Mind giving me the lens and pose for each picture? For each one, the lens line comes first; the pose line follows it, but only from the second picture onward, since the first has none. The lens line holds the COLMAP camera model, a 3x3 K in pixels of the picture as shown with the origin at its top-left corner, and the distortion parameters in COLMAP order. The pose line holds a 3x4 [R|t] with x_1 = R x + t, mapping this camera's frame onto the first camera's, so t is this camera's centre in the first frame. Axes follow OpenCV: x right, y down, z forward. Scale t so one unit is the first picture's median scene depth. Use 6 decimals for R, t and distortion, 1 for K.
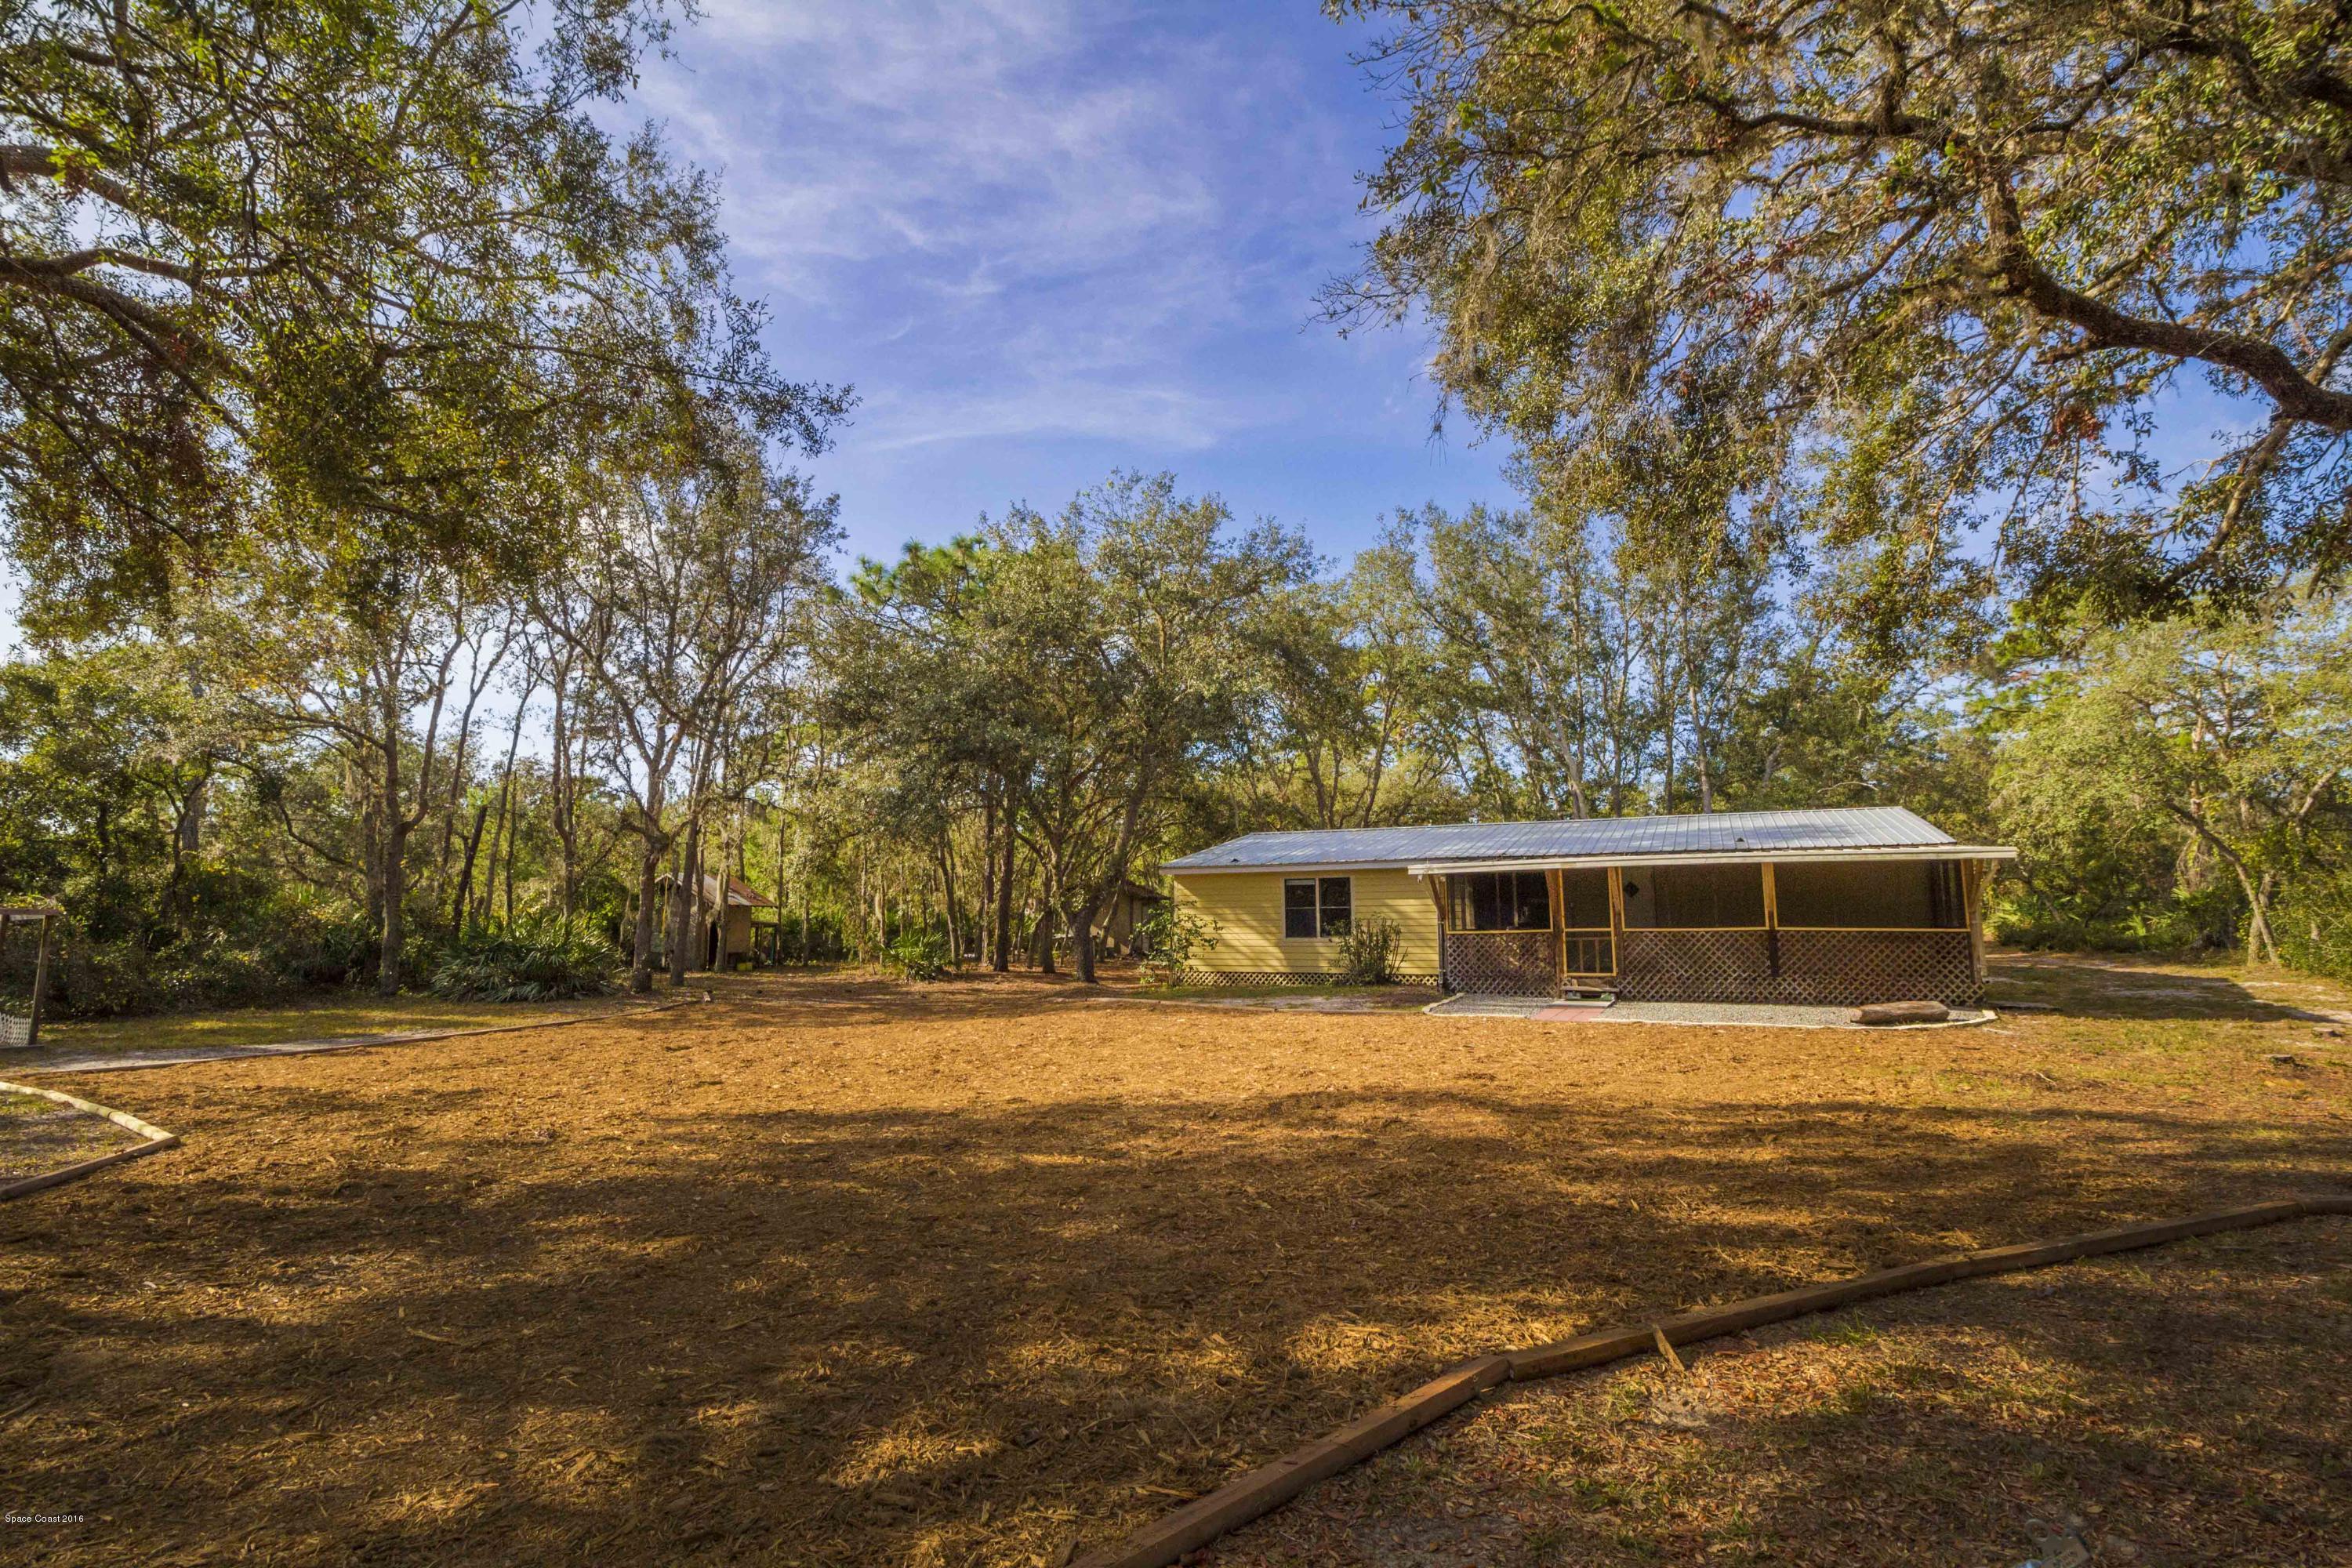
lens RADIAL K [[1096.7, 0, 1173.3], [0, 1096.7, 734.8], [0, 0, 1]] dist [-0.029290, -0.000575]
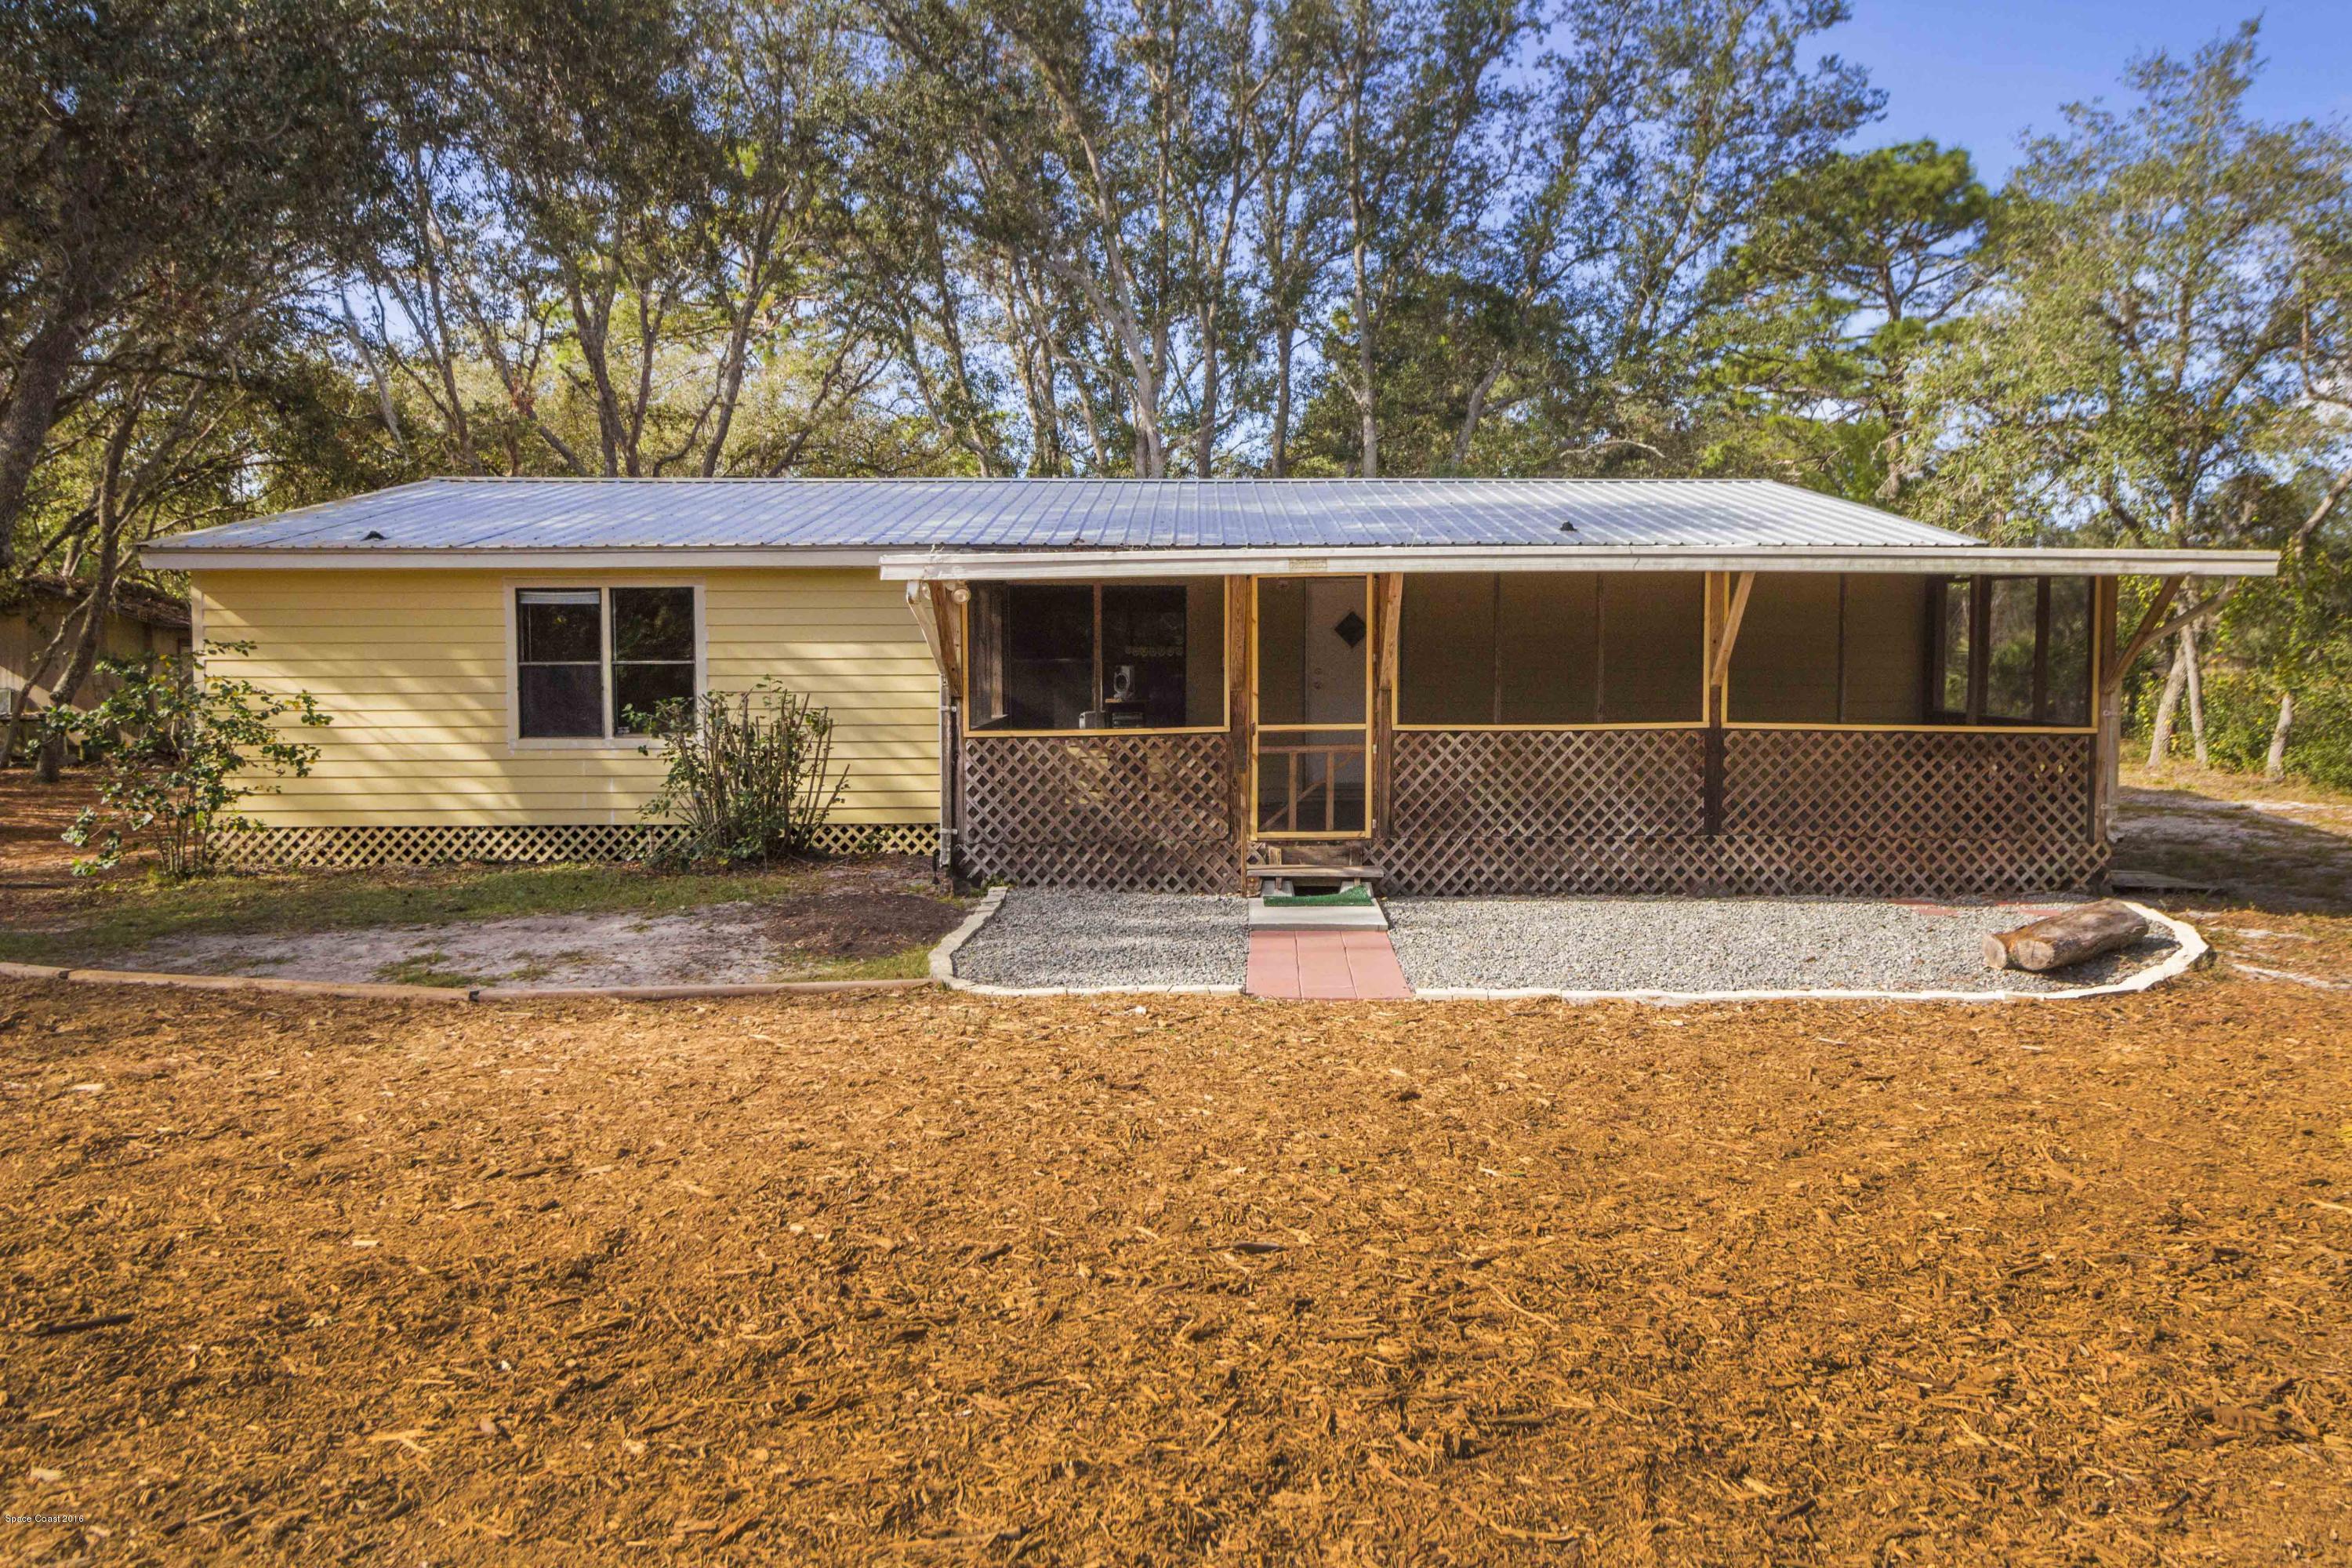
lens RADIAL K [[1510.0, 0, 1176.4], [0, 1510.0, 751.3], [0, 0, 1]] dist [0.002210, 0.000788]
pose [[0.880252, -0.030548, 0.473522, 0.054674], [-0.079139, 0.974497, 0.209982, 0.059099], [-0.467860, -0.222311, 0.855386, 0.437329]]
